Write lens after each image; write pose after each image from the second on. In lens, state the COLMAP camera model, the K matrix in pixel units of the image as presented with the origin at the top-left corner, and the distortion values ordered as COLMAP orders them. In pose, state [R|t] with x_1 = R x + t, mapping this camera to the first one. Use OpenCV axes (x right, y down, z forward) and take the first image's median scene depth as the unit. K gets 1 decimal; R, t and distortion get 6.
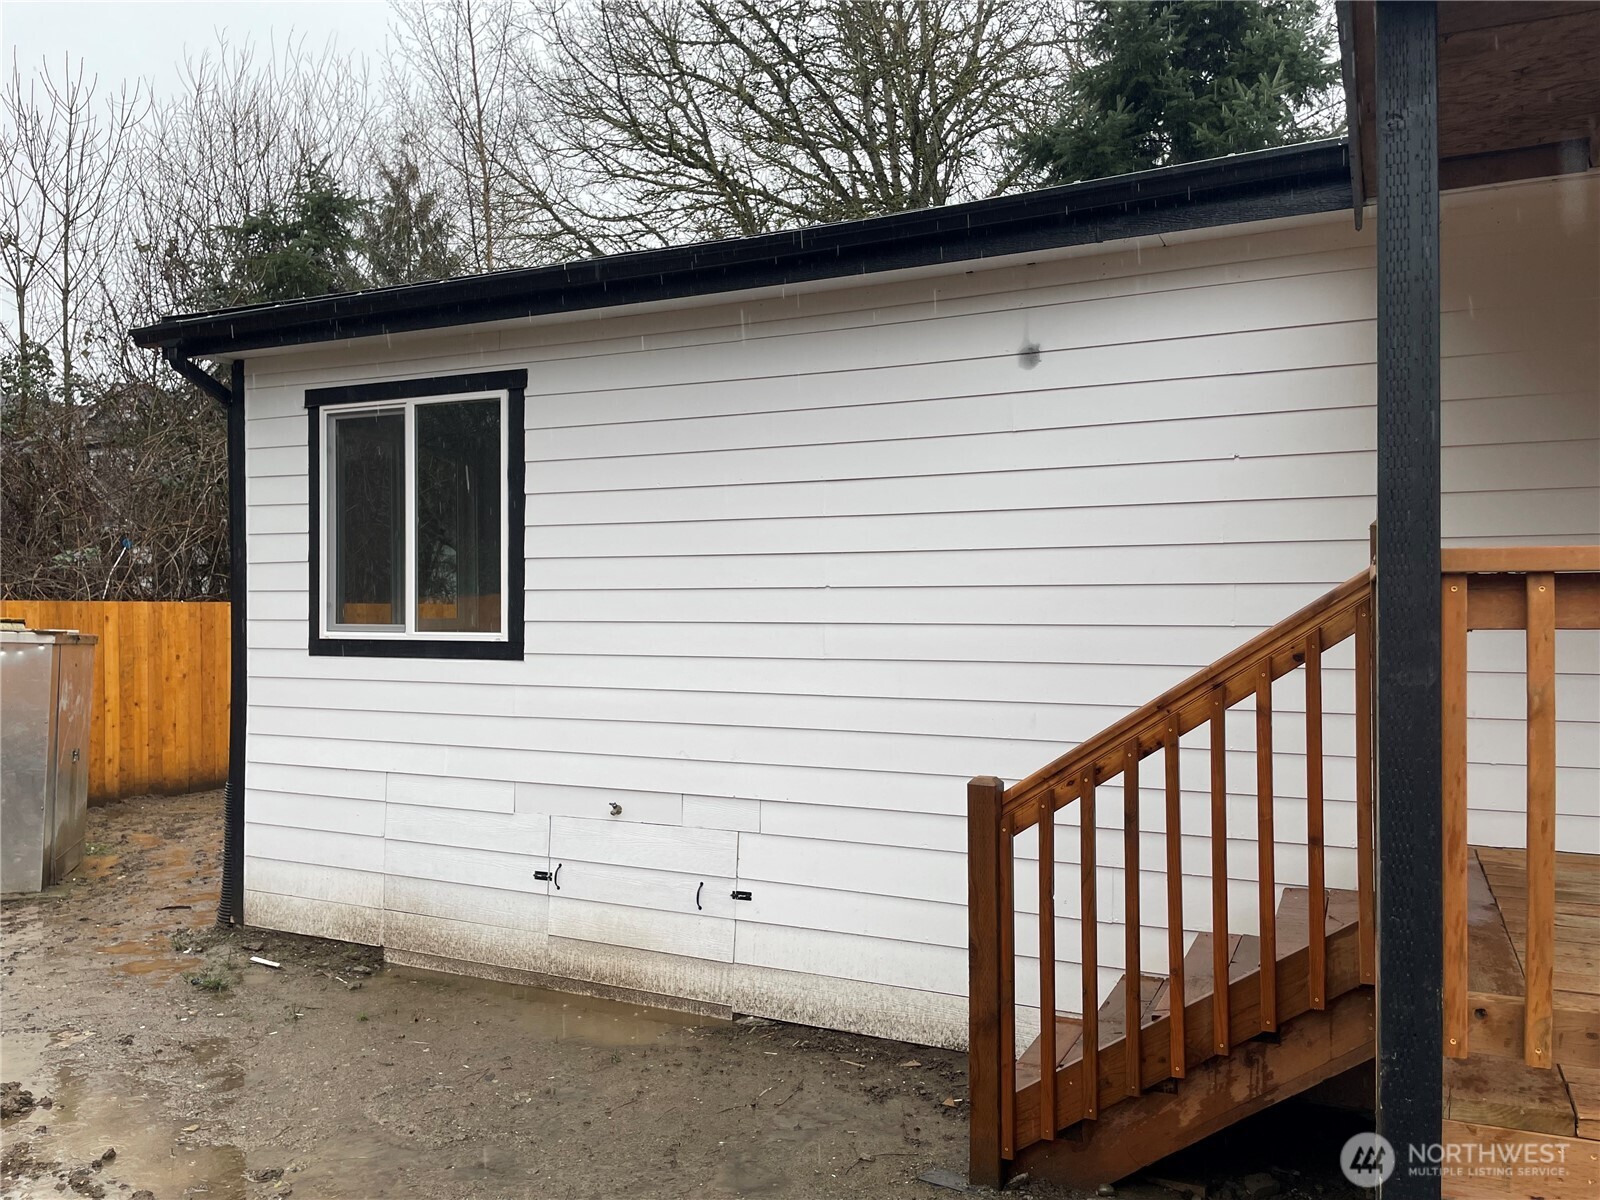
lens RADIAL K [[1252.7, 0, 800.0], [0, 1252.7, 600.0], [0, 0, 1]] dist [0.094799, -0.121350]
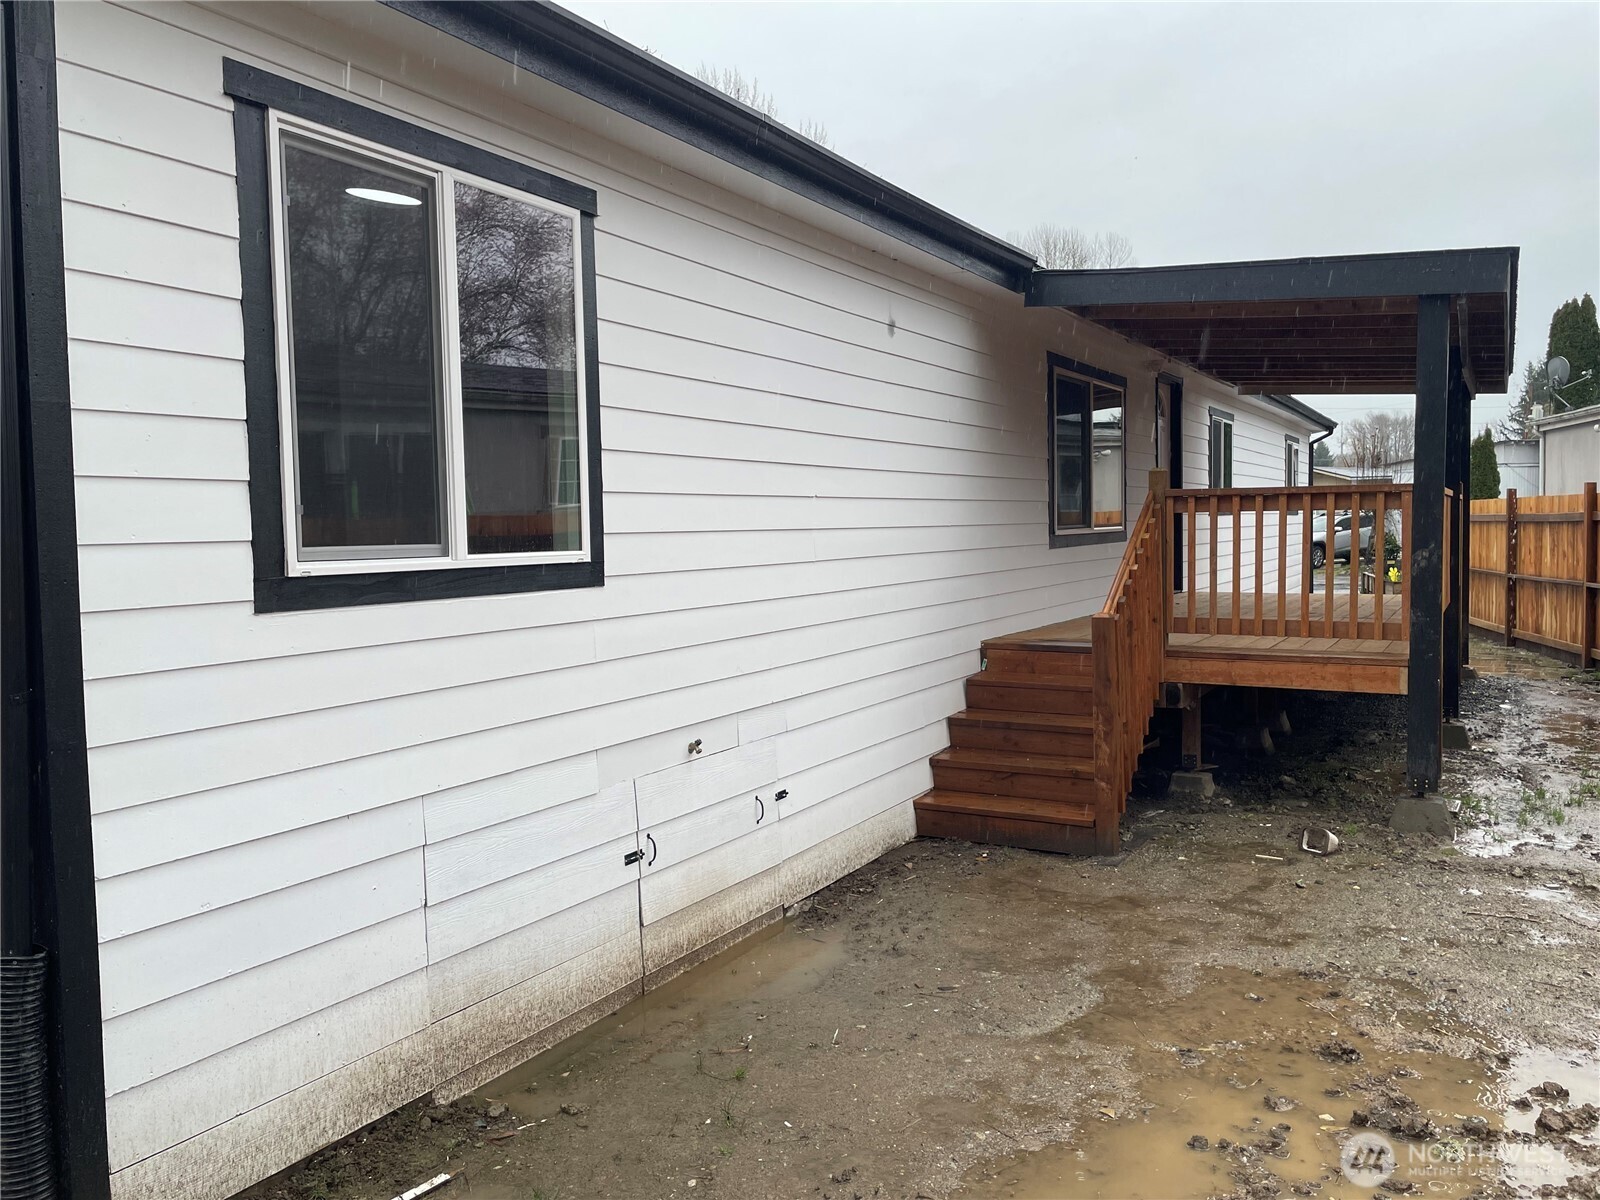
lens RADIAL K [[1220.4, 0, 810.9], [0, 1220.4, 593.1], [0, 0, 1]] dist [0.090211, -0.118507]
pose [[0.052609, -0.052667, 0.997225, -0.905573], [0.021653, 0.998434, 0.051588, 0.016743], [-0.998380, 0.018879, 0.053667, 0.806817]]
